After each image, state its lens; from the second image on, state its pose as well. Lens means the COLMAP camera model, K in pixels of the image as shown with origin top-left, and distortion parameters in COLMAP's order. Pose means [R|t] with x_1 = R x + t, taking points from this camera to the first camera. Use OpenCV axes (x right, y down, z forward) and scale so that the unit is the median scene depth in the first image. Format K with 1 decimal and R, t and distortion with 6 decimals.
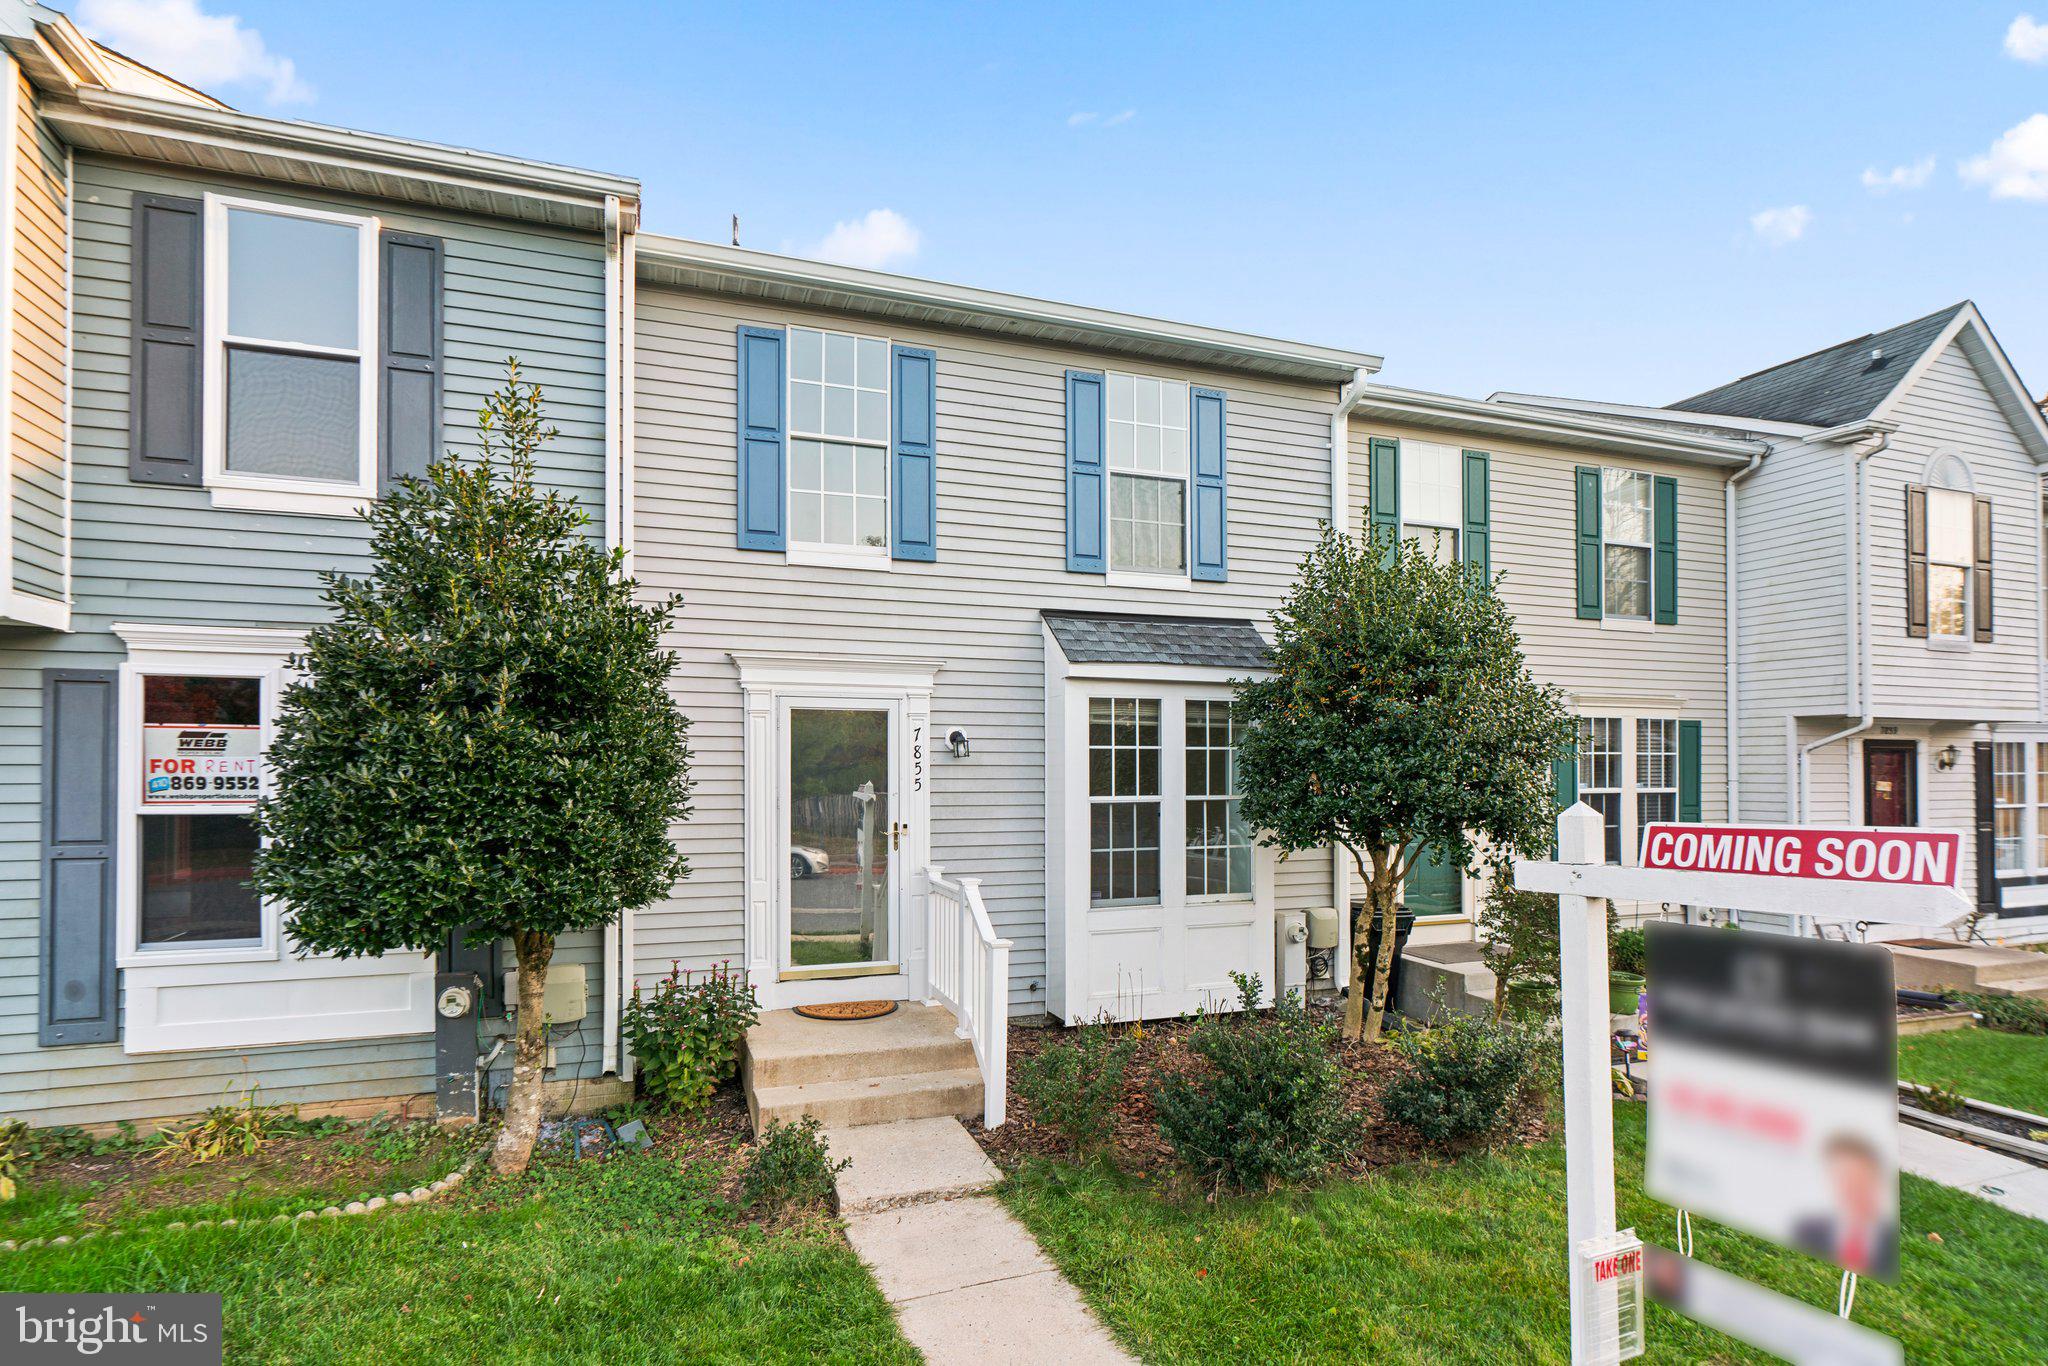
lens RADIAL K [[930.1, 0, 1011.1], [0, 930.1, 690.2], [0, 0, 1]] dist [-0.006007, 0.000791]
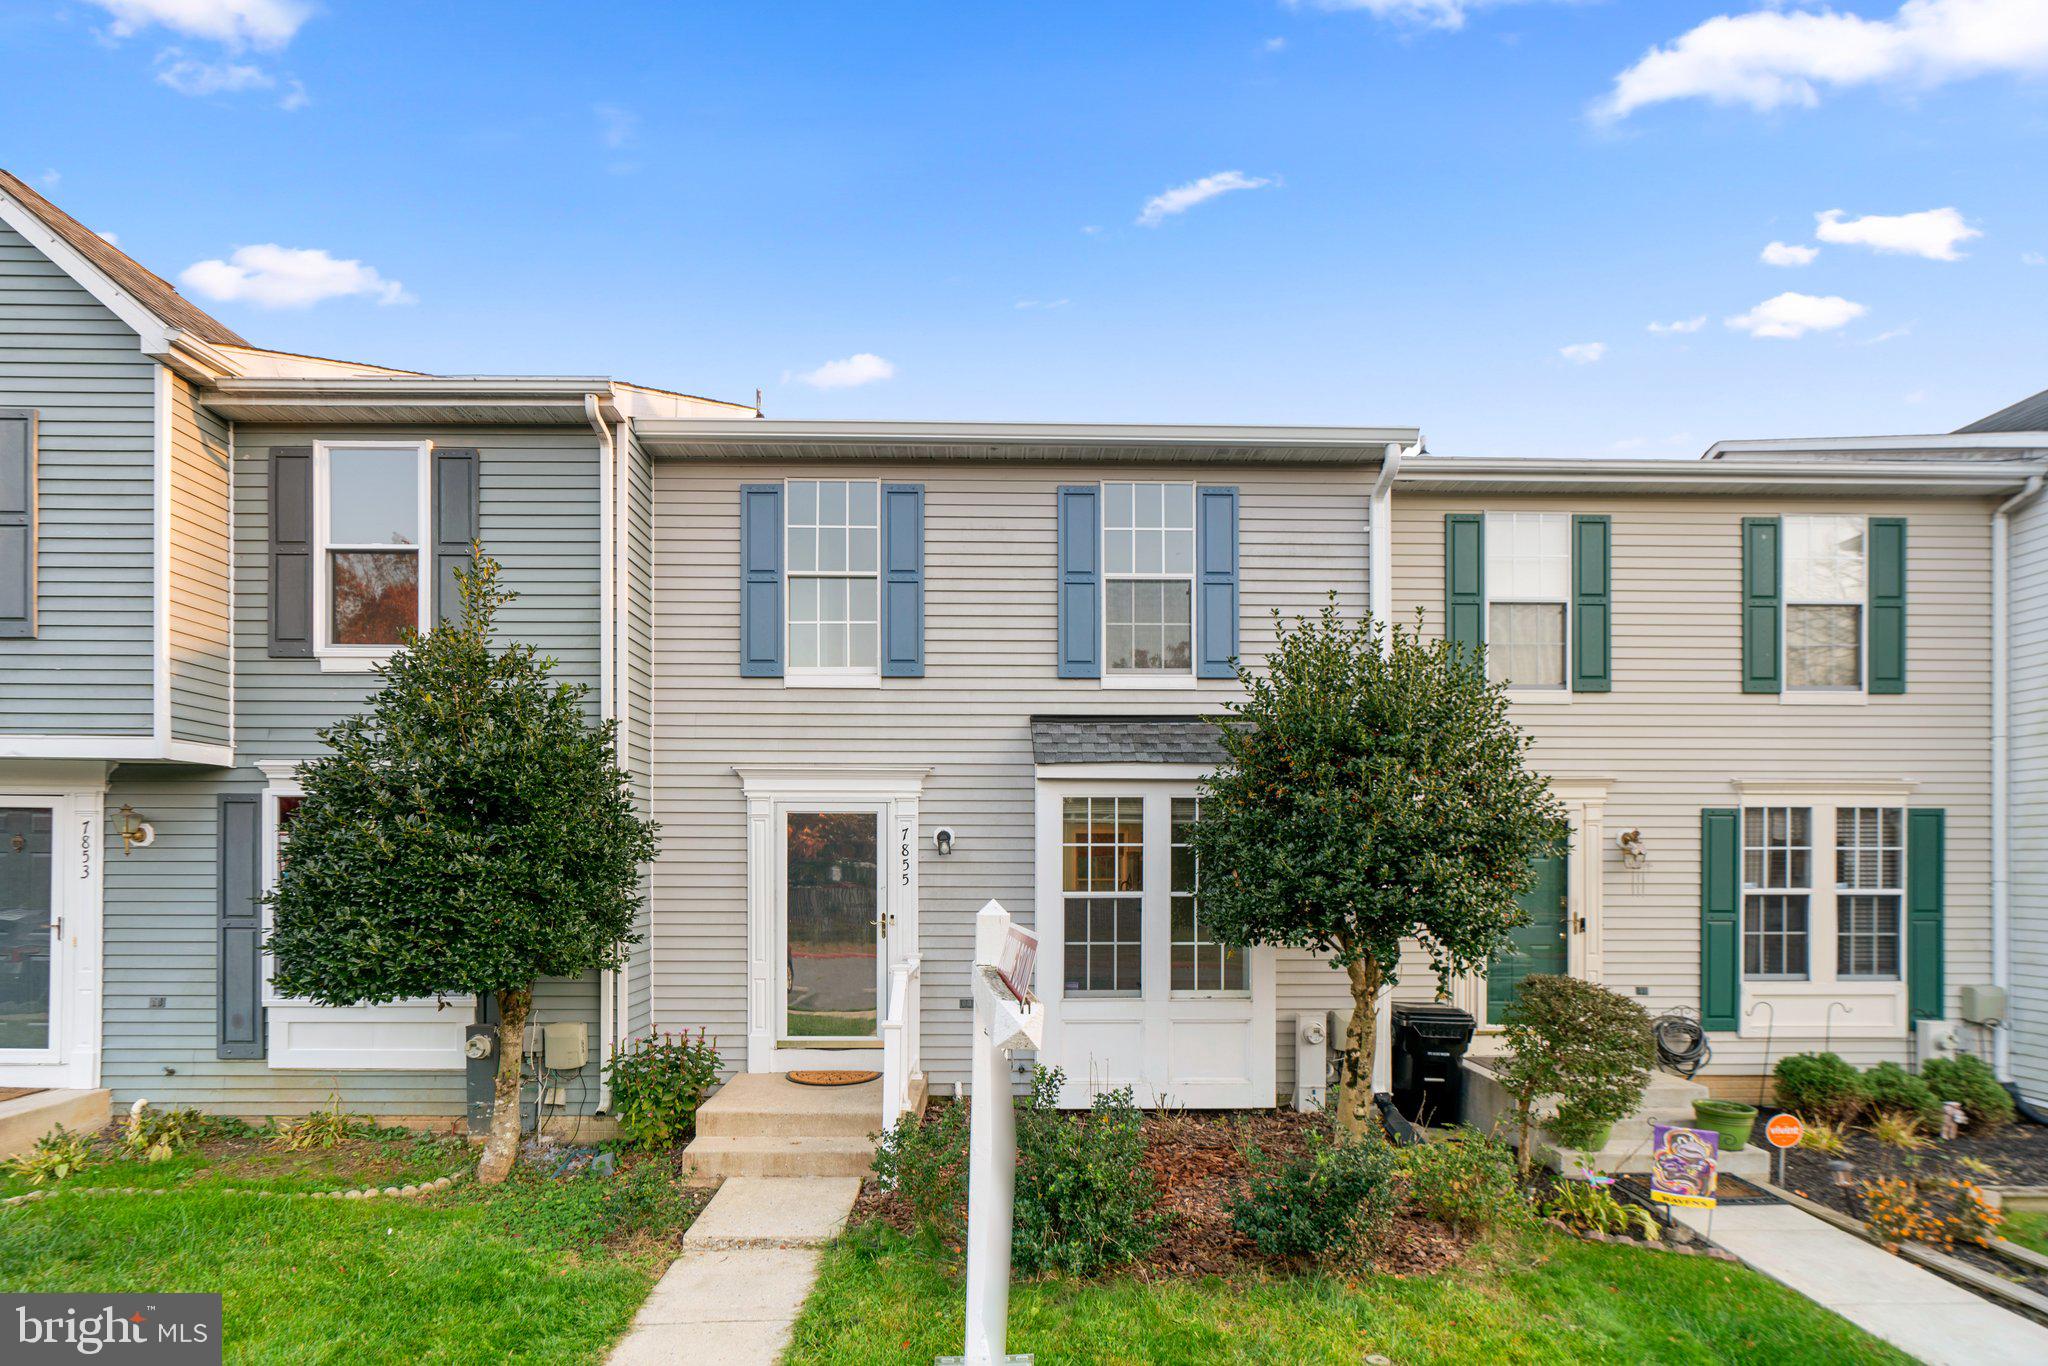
lens RADIAL K [[857.2, 0, 1027.3], [0, 857.2, 804.1], [0, 0, 1]] dist [-0.003195, -0.000140]
pose [[0.956769, -0.020386, -0.290135, 0.327711], [0.023503, 0.999697, 0.007262, 0.007547], [0.289899, -0.013767, 0.956958, 0.064675]]
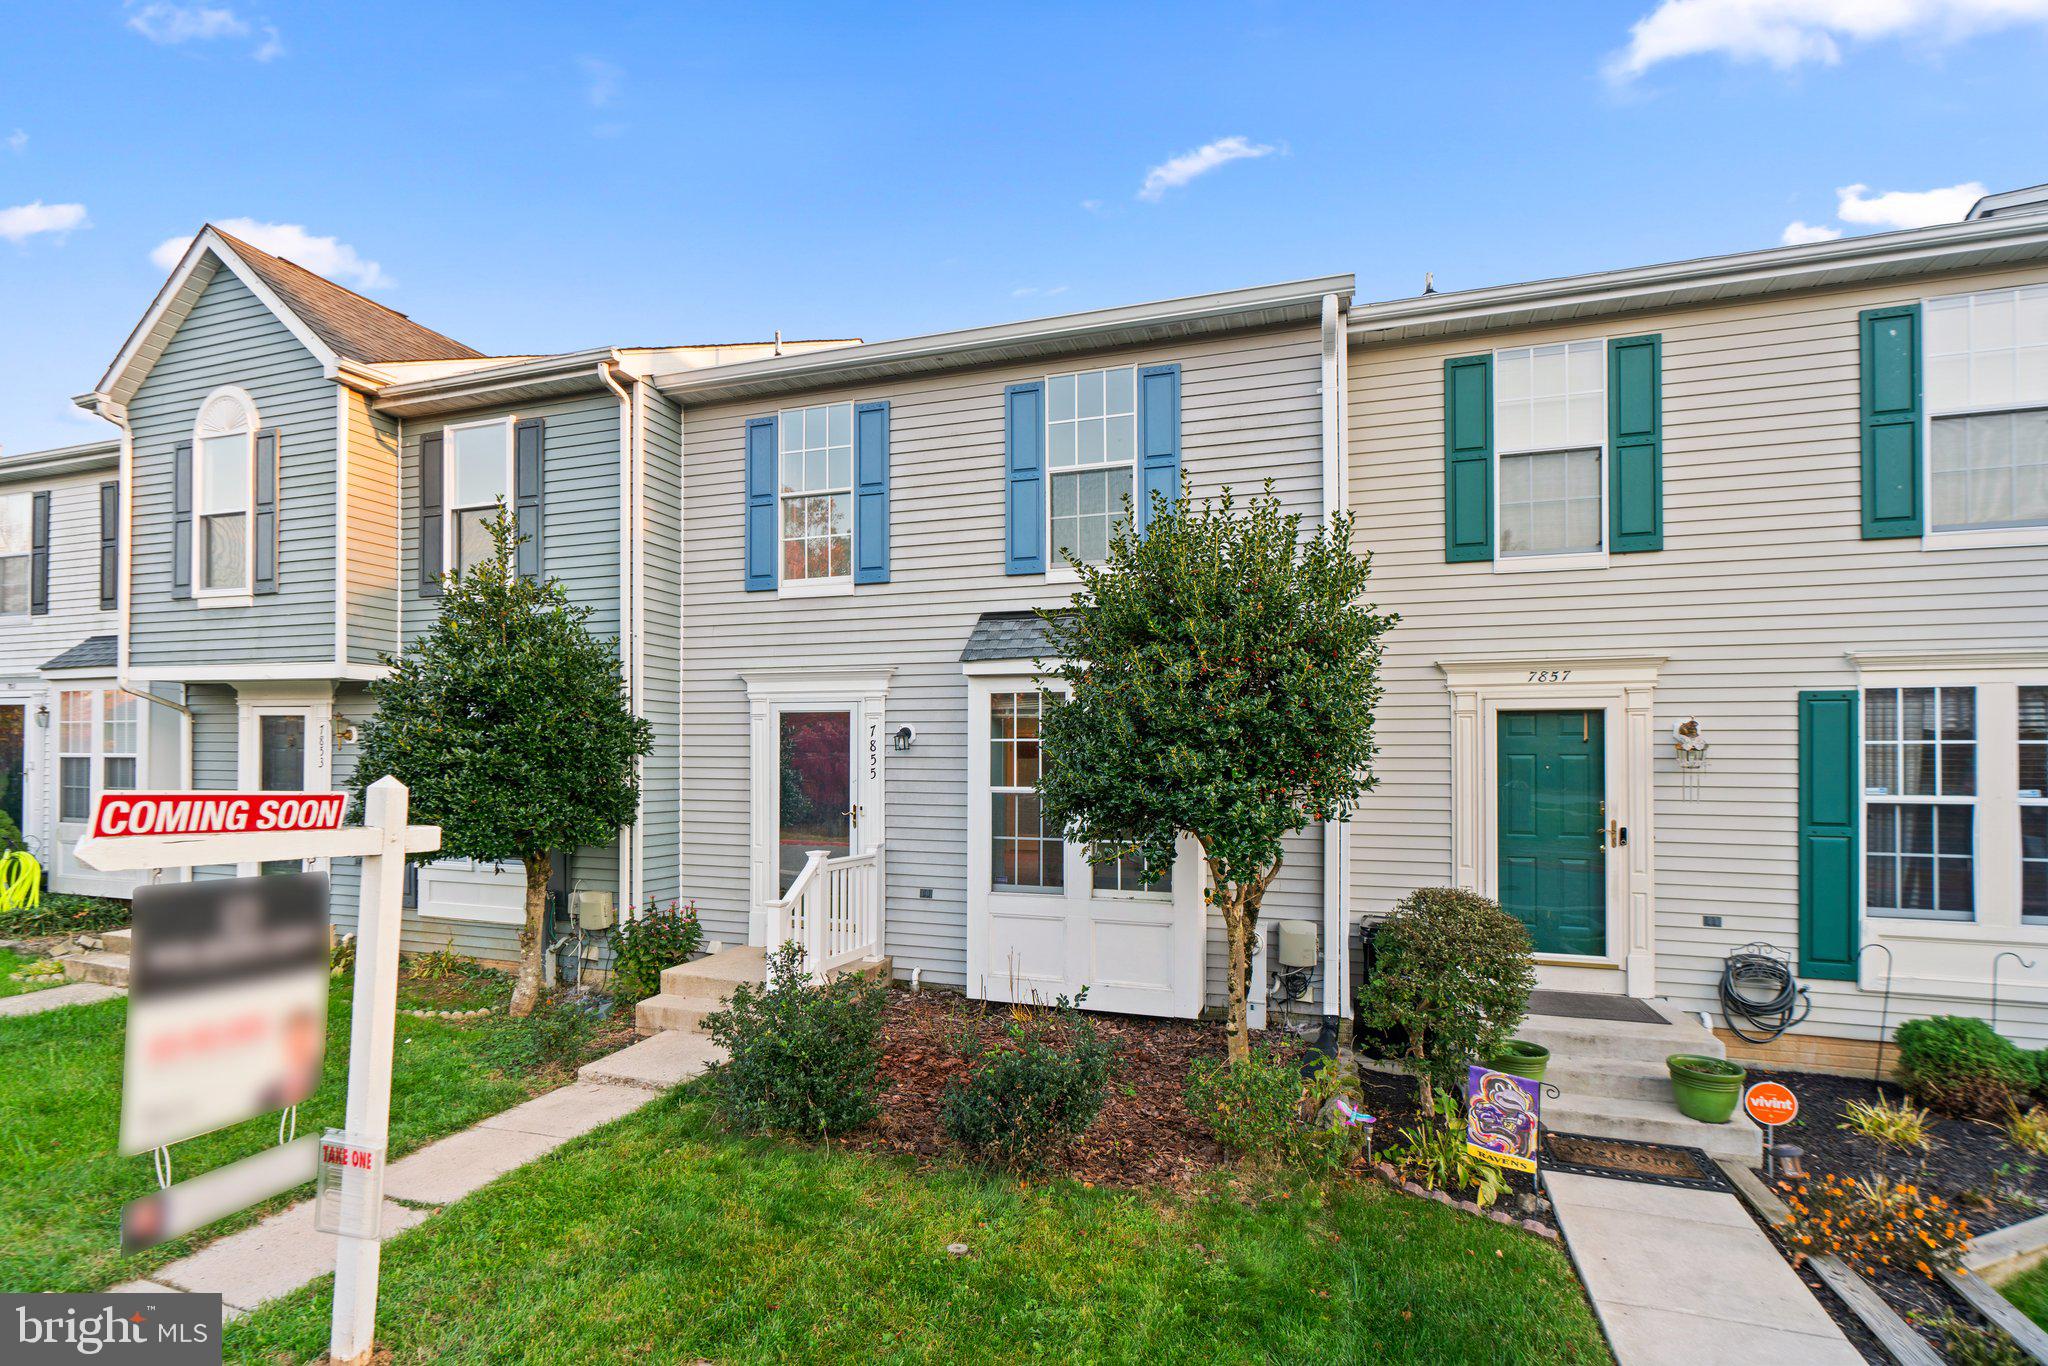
lens RADIAL K [[953.5, 0, 1243.8], [0, 953.5, 690.8], [0, 0, 1]] dist [-0.001650, 0.000117]
pose [[0.817721, -0.040087, -0.574217, 0.957056], [0.041734, 0.999076, -0.010316, 0.028272], [0.574099, -0.015529, 0.818638, 0.275411]]
